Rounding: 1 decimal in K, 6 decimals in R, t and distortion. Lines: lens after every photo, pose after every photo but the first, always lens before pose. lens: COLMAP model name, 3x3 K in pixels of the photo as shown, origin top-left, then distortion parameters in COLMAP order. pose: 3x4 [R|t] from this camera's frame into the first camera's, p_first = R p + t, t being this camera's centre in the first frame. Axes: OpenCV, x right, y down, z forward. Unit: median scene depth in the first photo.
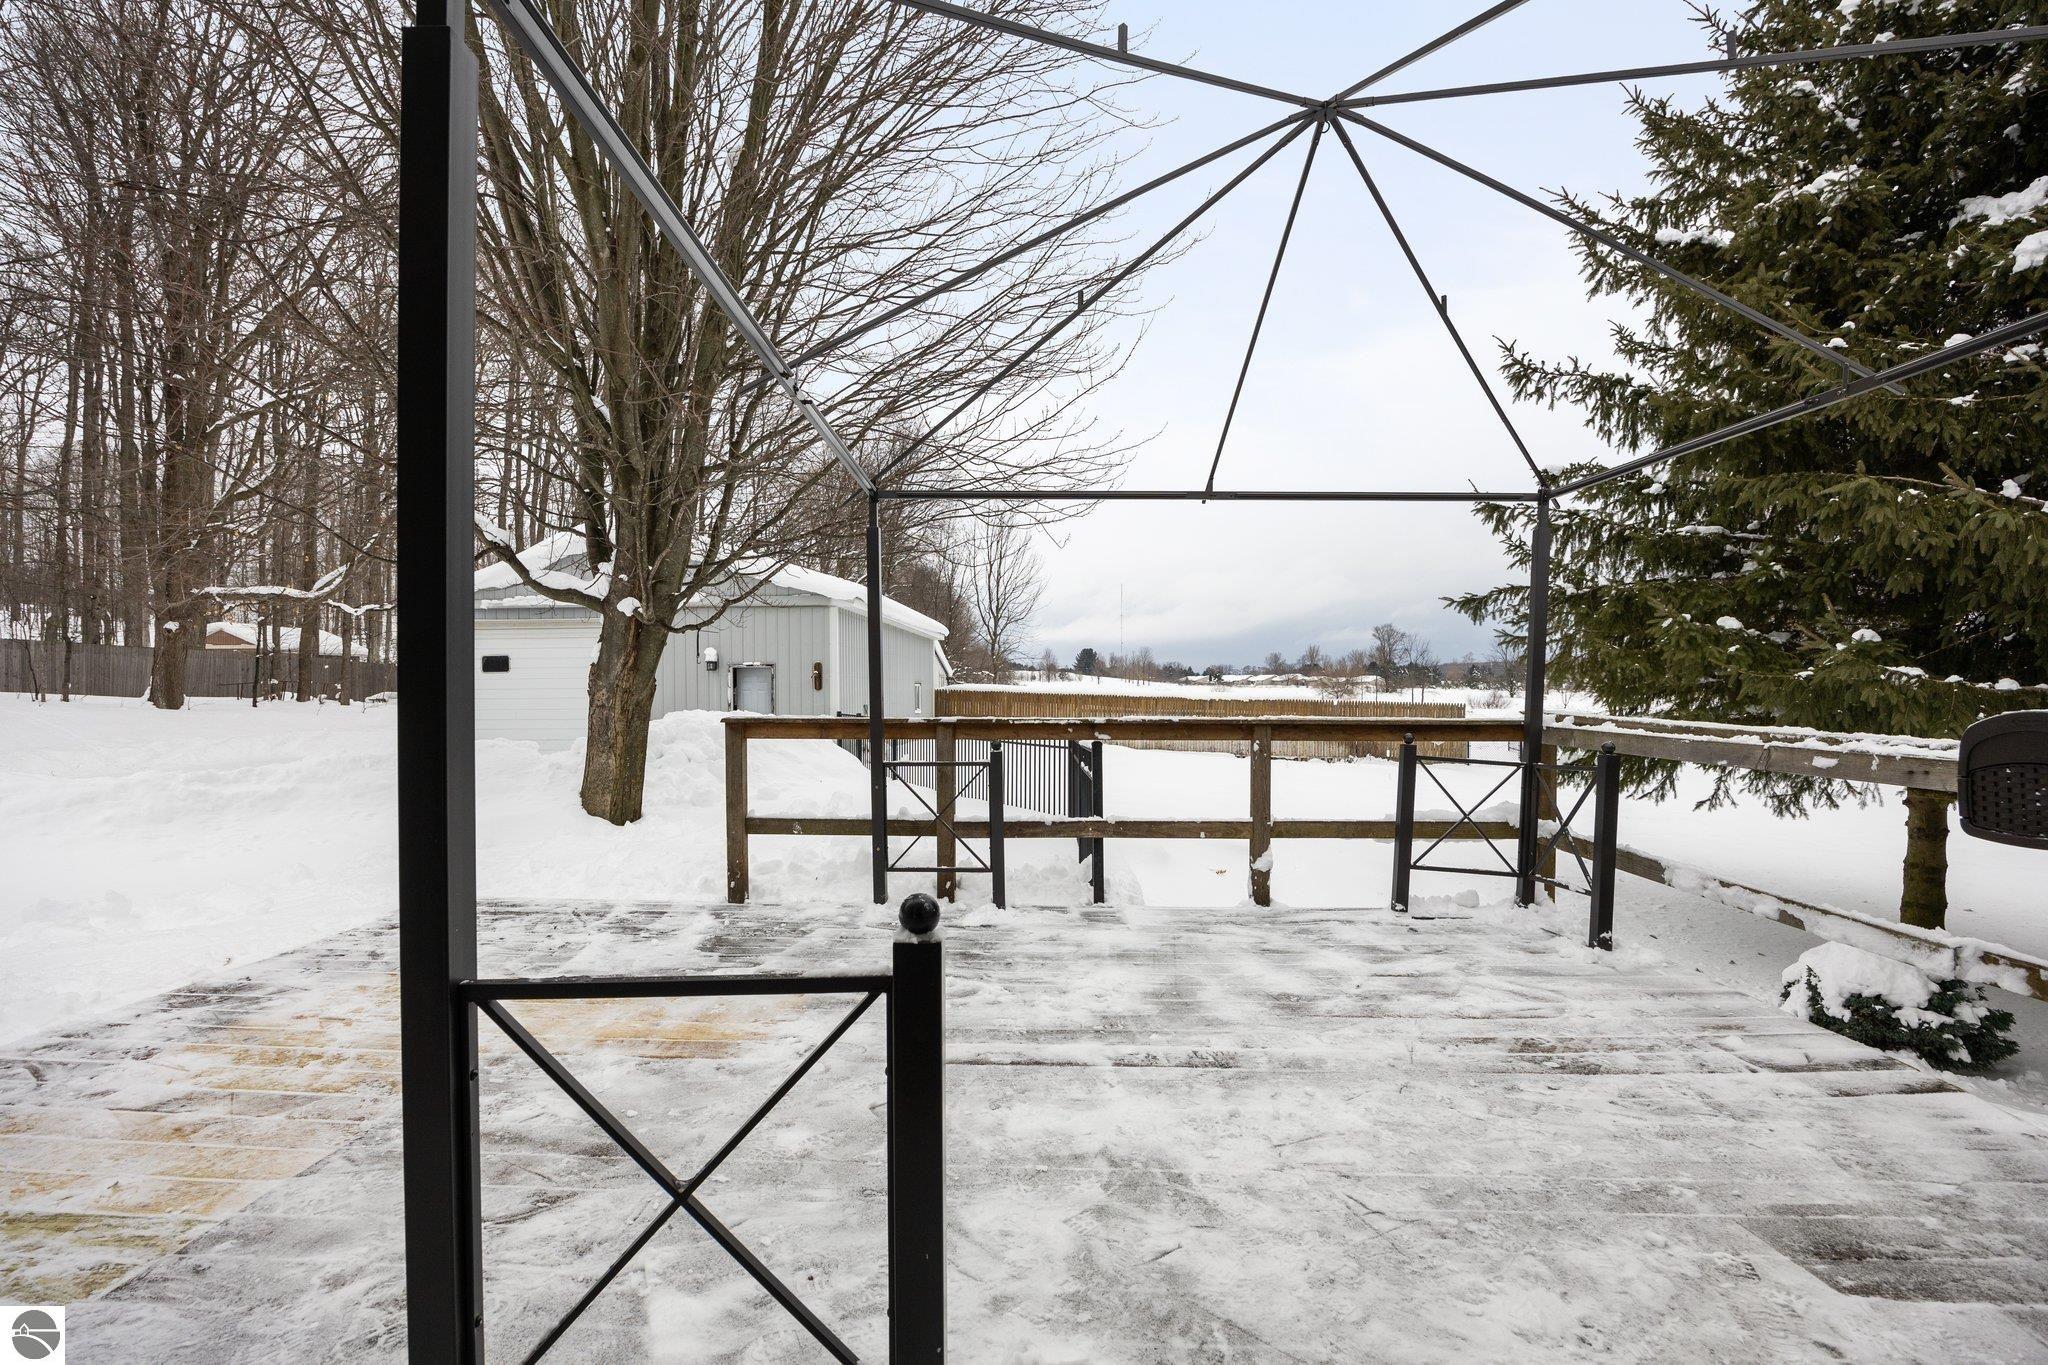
lens RADIAL K [[901.8, 0, 1017.2], [0, 901.8, 685.0], [0, 0, 1]] dist [-0.024479, 0.003412]
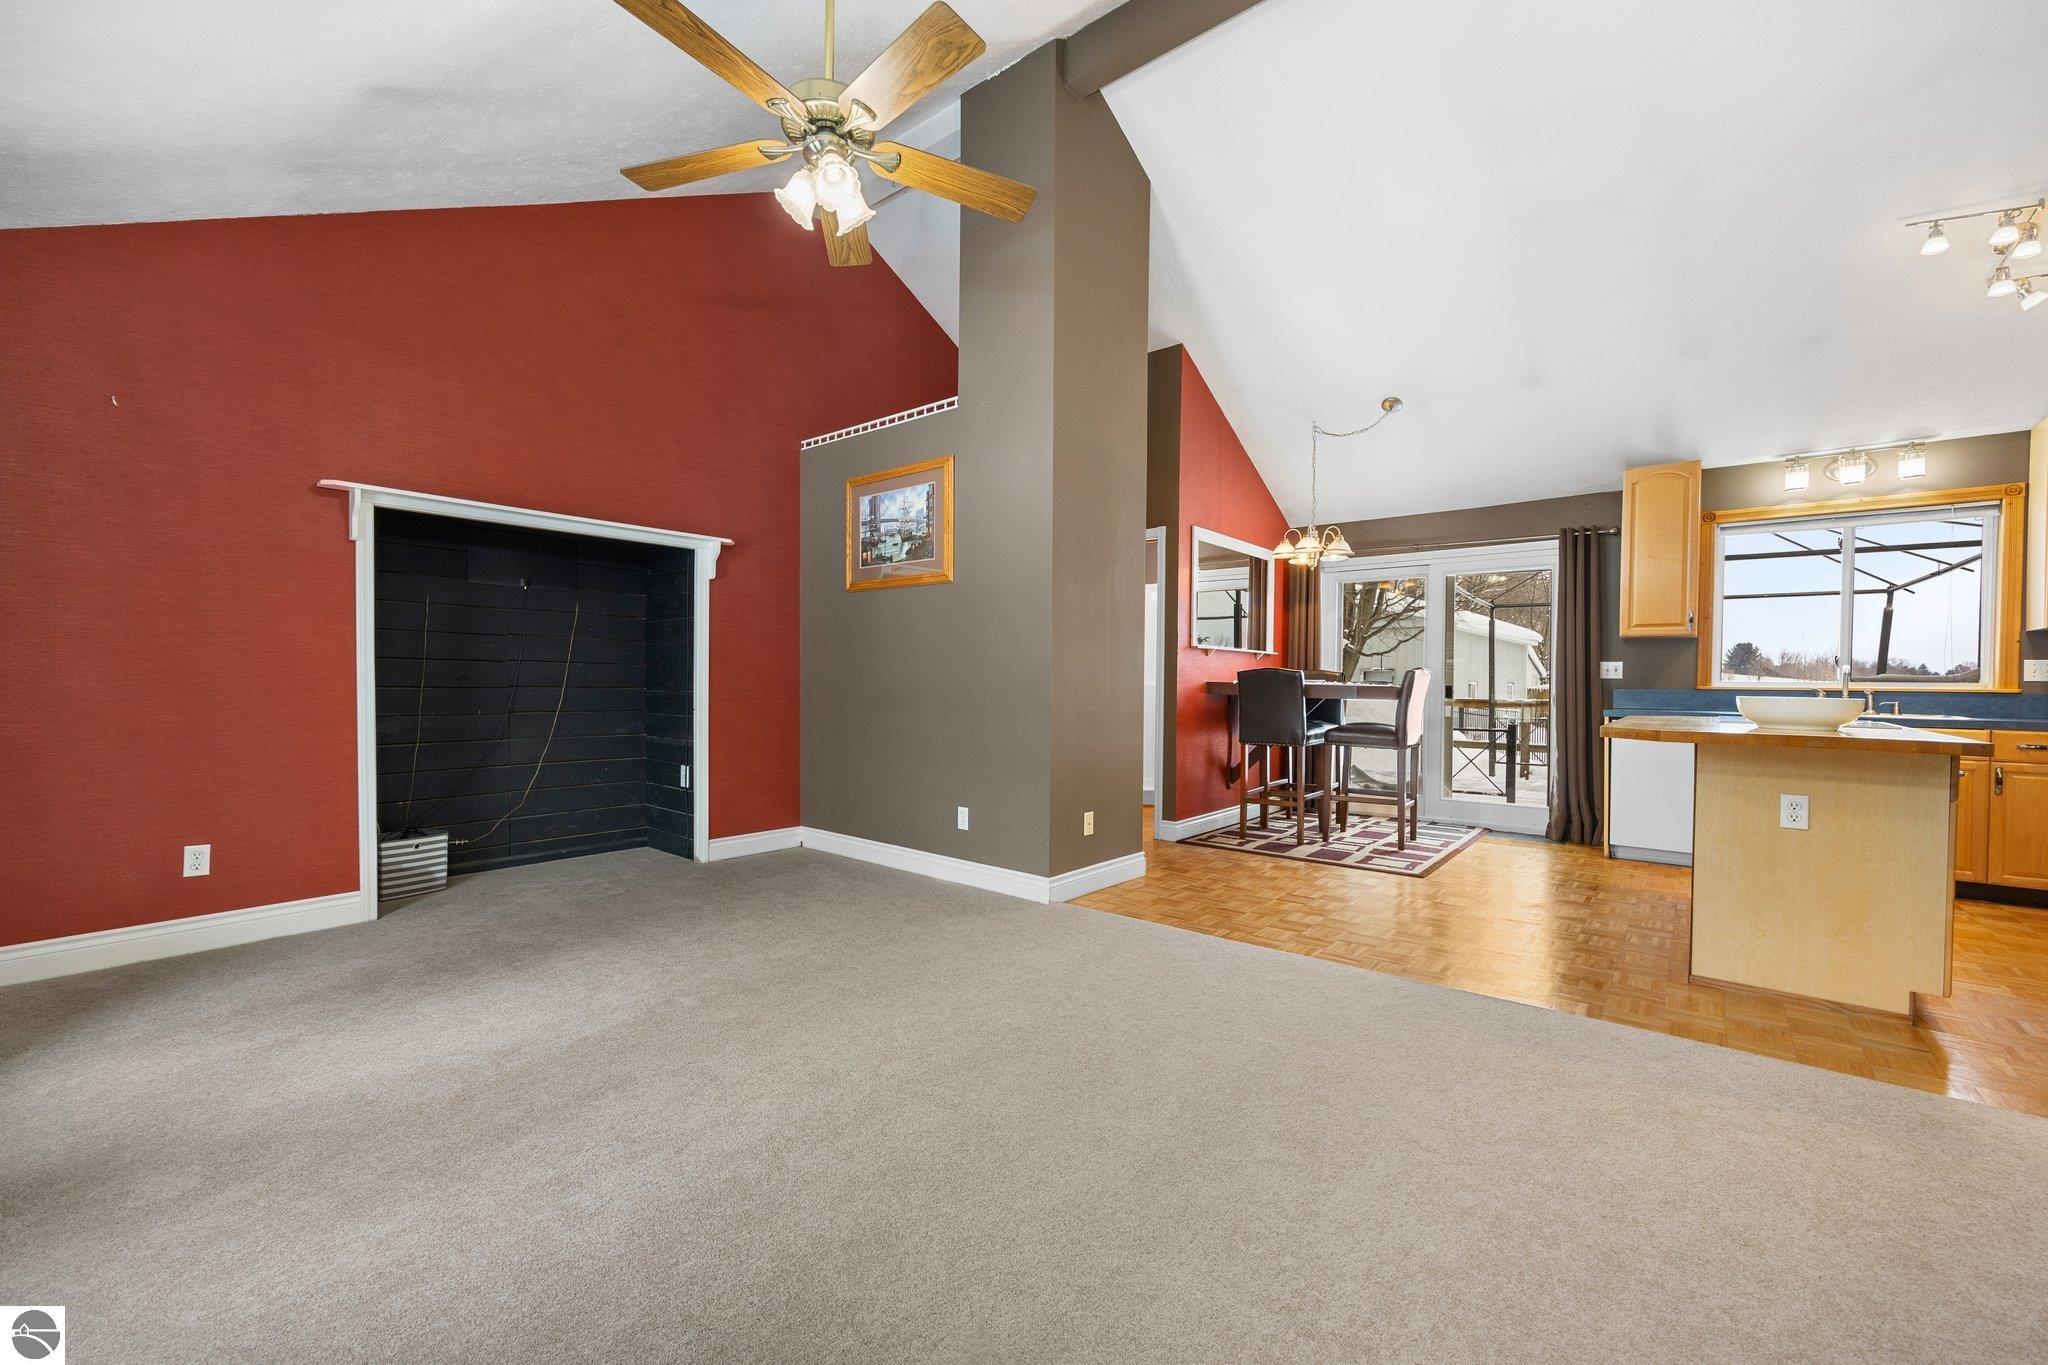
lens RADIAL K [[822.3, 0, 1022.7], [0, 822.3, 693.5], [0, 0, 1]] dist [-0.002940, -0.000245]
pose [[0.798842, 0.019321, -0.601230, 0.074852], [-0.011222, 0.999789, 0.017220, -0.001077], [0.601436, -0.007009, 0.798890, -0.699273]]
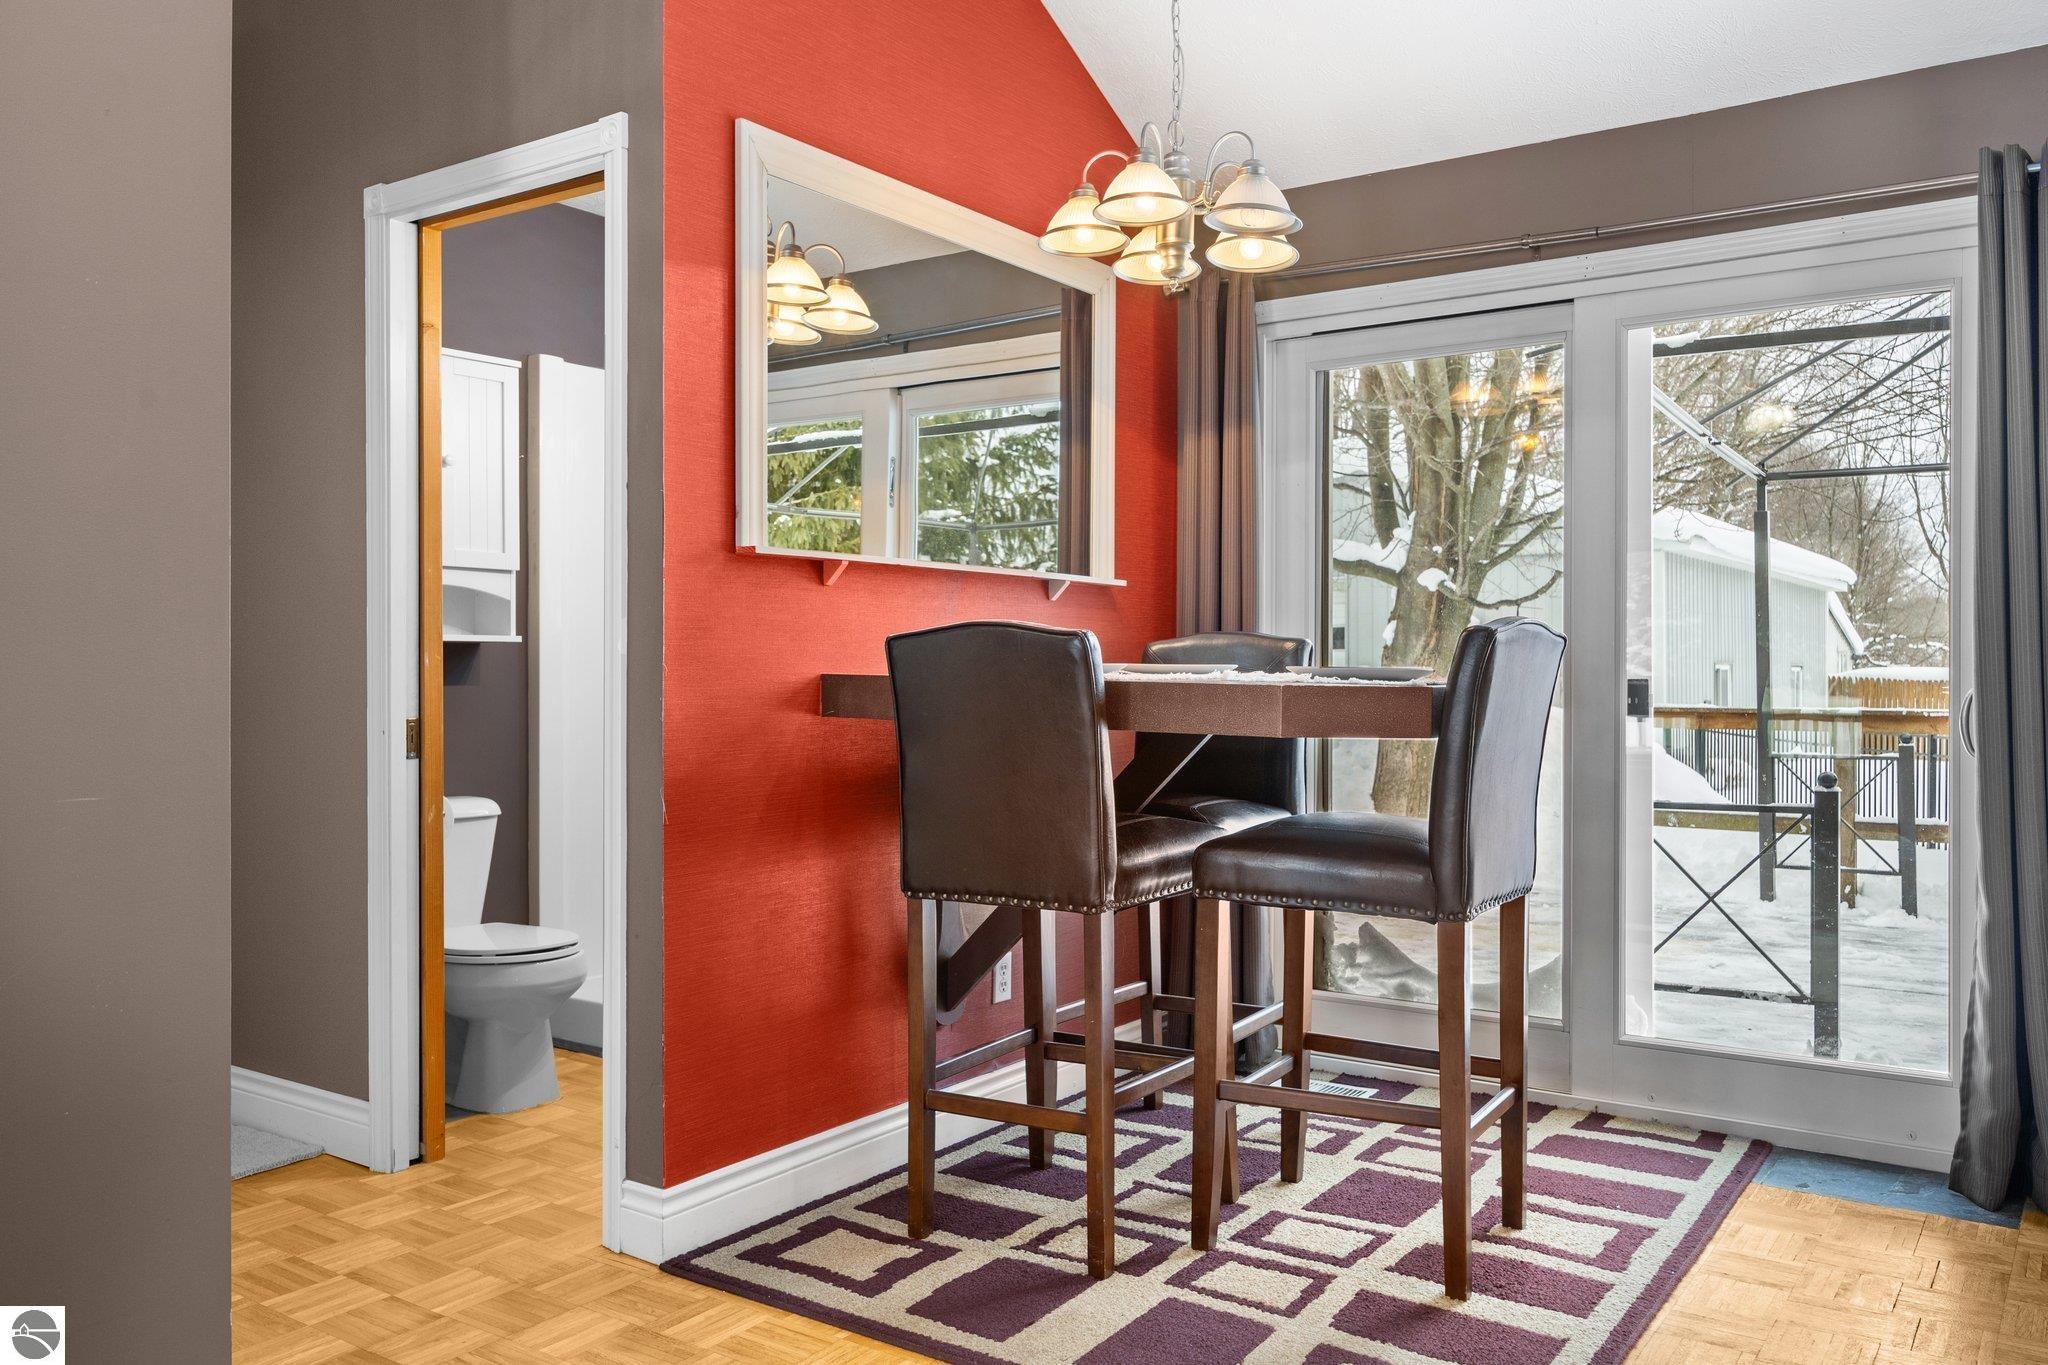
lens RADIAL K [[1567.5, 0, 1024.7], [0, 1567.5, 674.0], [0, 0, 1]] dist [-0.000725, 0.000341]
pose [[0.844873, 0.003511, -0.534955, 0.033621], [-0.001365, 0.999989, 0.004407, -0.002413], [0.534965, -0.002993, 0.844869, -0.391059]]
